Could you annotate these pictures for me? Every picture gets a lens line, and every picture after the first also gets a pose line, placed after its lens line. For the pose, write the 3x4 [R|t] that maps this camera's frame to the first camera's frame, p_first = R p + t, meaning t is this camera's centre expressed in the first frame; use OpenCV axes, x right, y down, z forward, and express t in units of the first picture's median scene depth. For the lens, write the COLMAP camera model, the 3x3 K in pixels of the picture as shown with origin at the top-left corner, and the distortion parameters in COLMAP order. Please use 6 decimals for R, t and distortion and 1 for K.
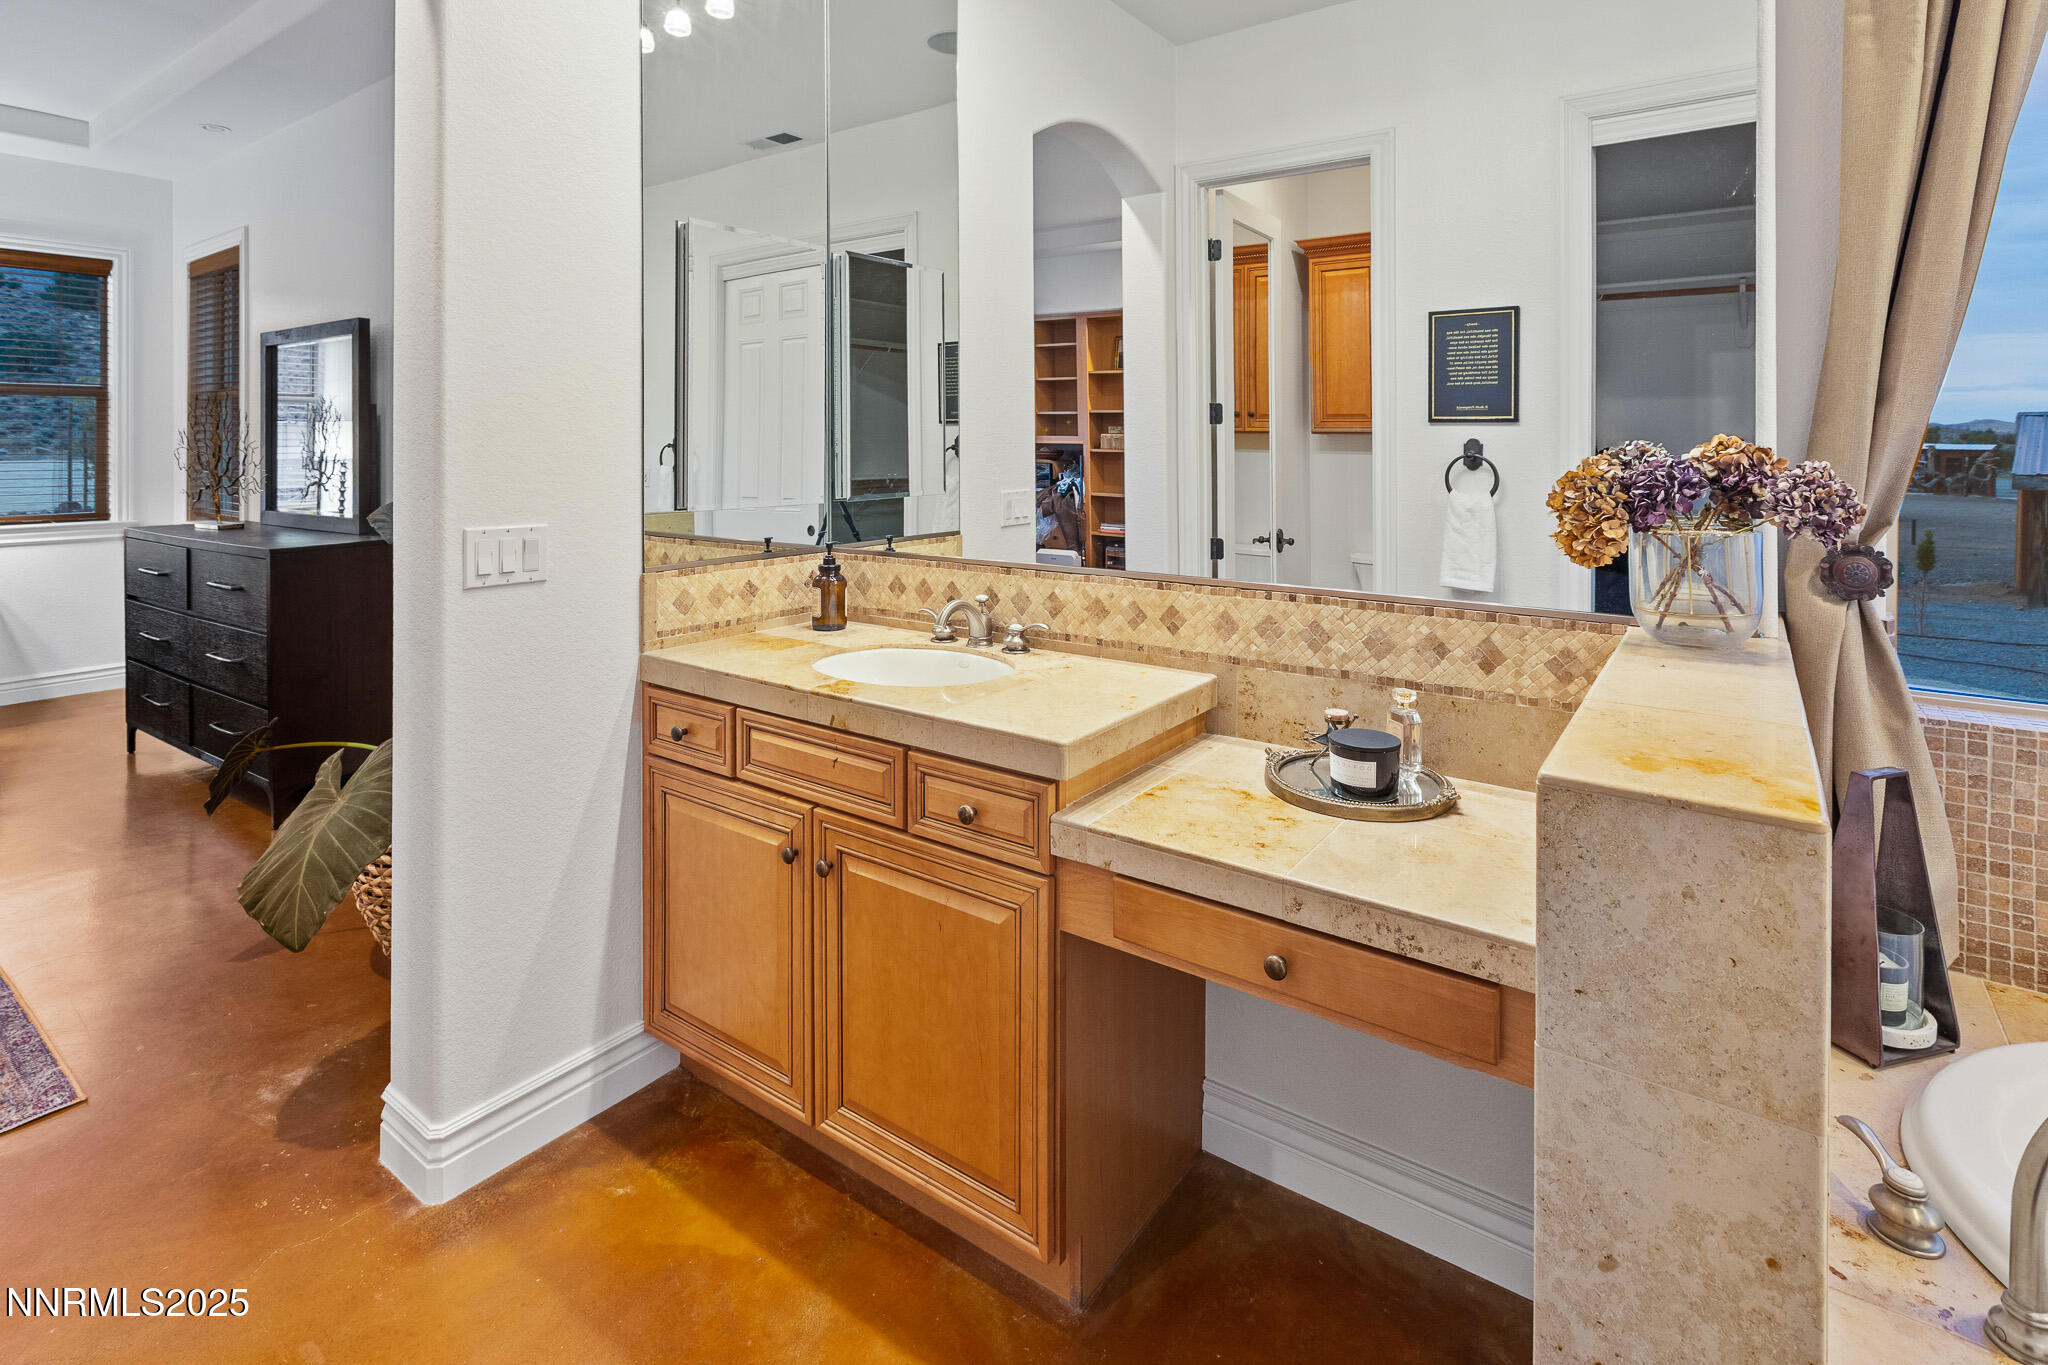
lens RADIAL K [[965.9, 0, 1026.7], [0, 965.9, 505.0], [0, 0, 1]] dist [0.003010, 0.000253]
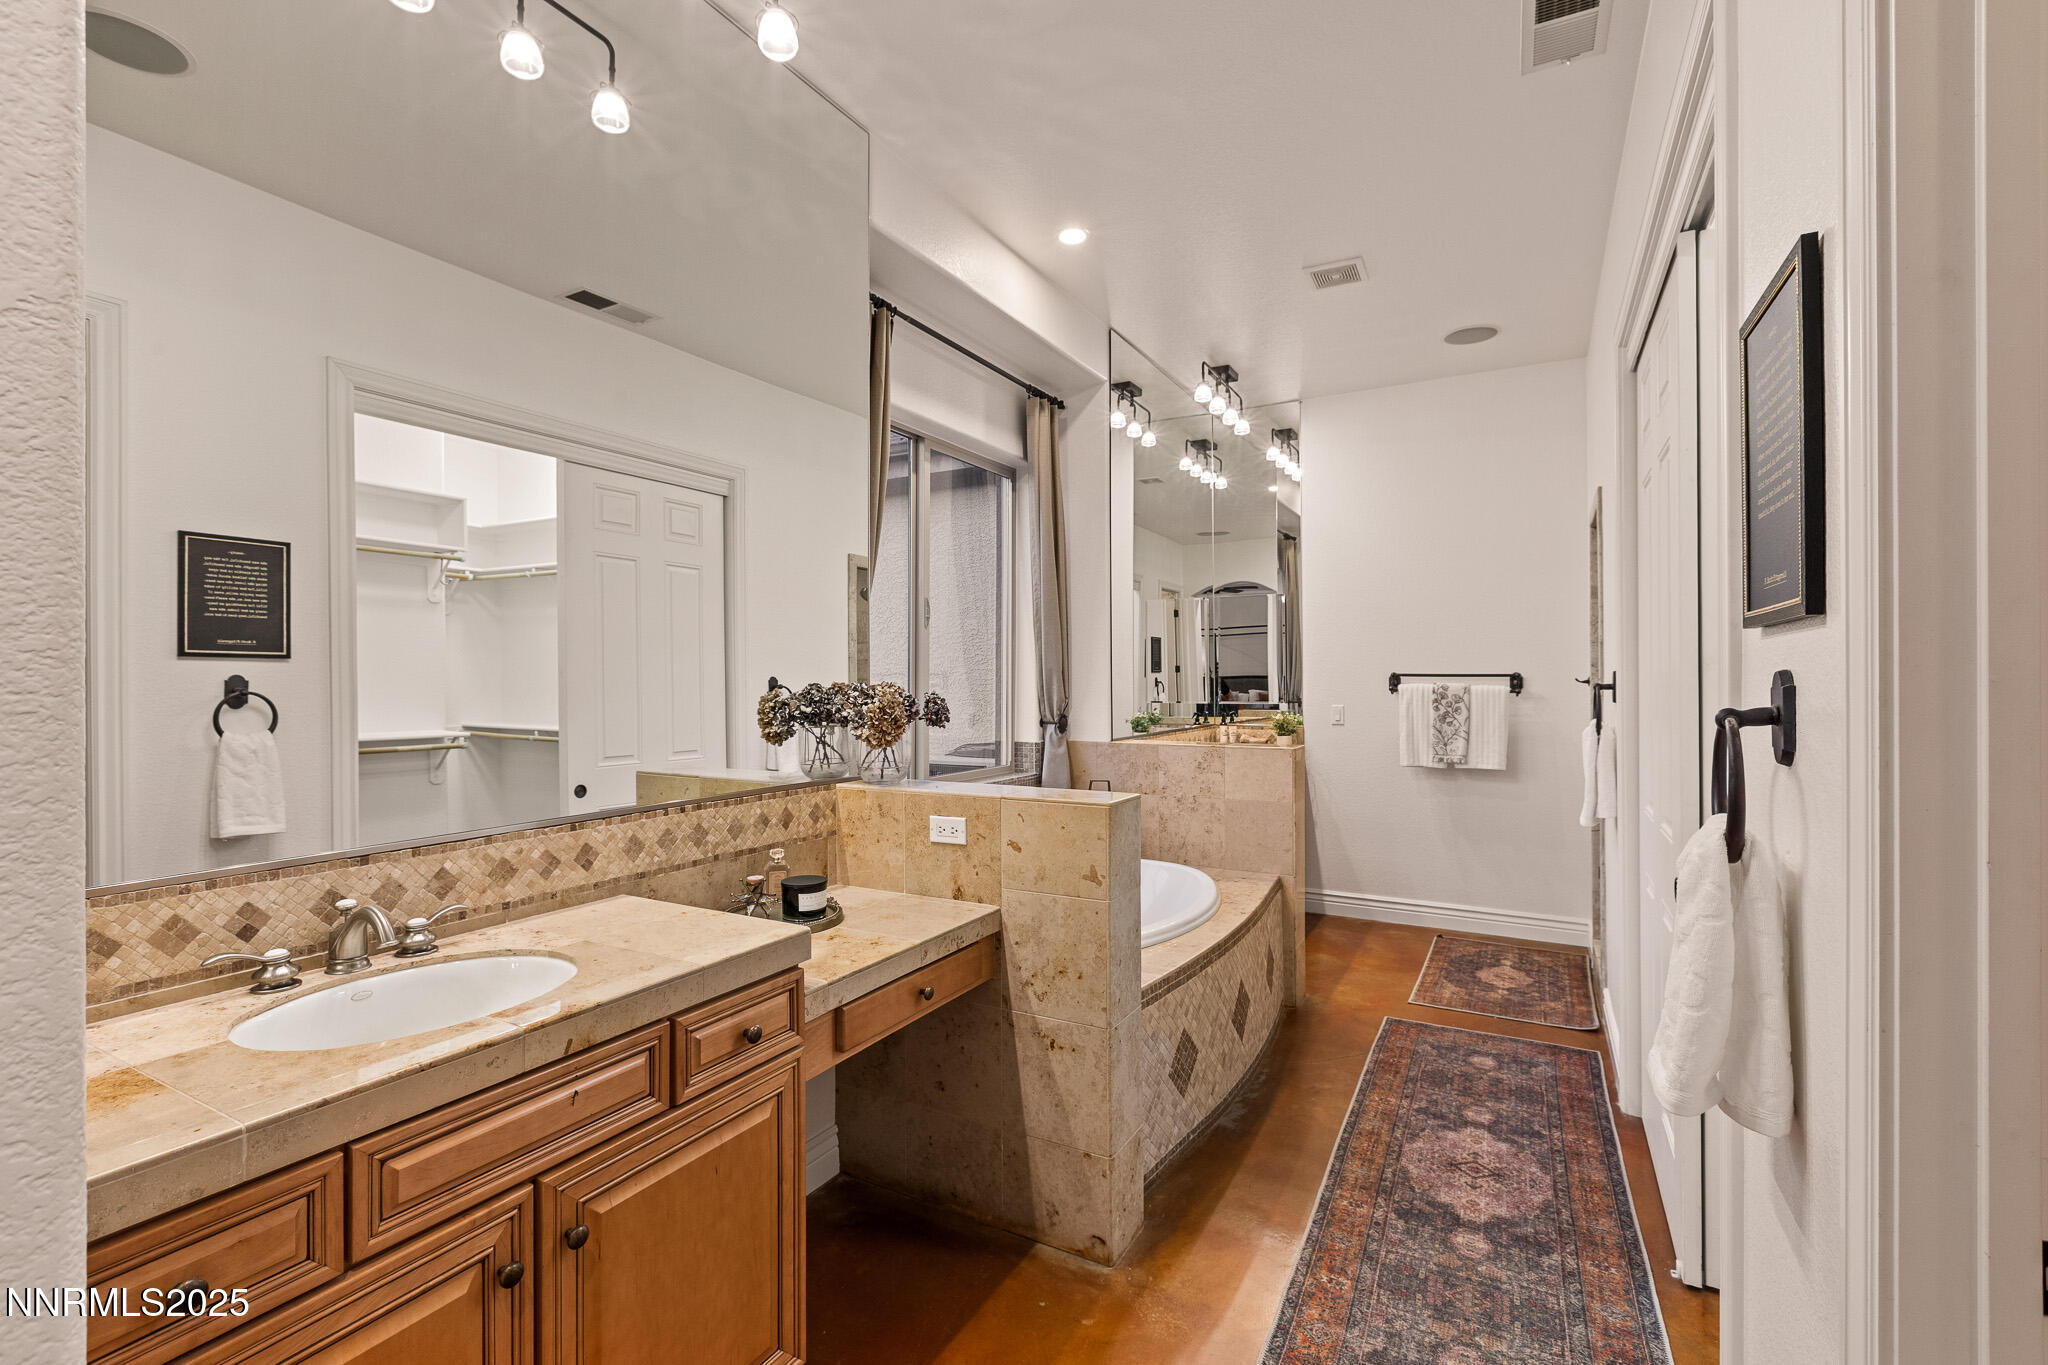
lens RADIAL K [[929.3, 0, 995.1], [0, 929.3, 679.6], [0, 0, 1]] dist [0.004981, 0.000910]
pose [[-0.074134, -0.011665, 0.997180, -0.892998], [0.059402, 0.998104, 0.016092, -0.064160], [-0.995478, 0.060428, -0.073300, 0.618777]]
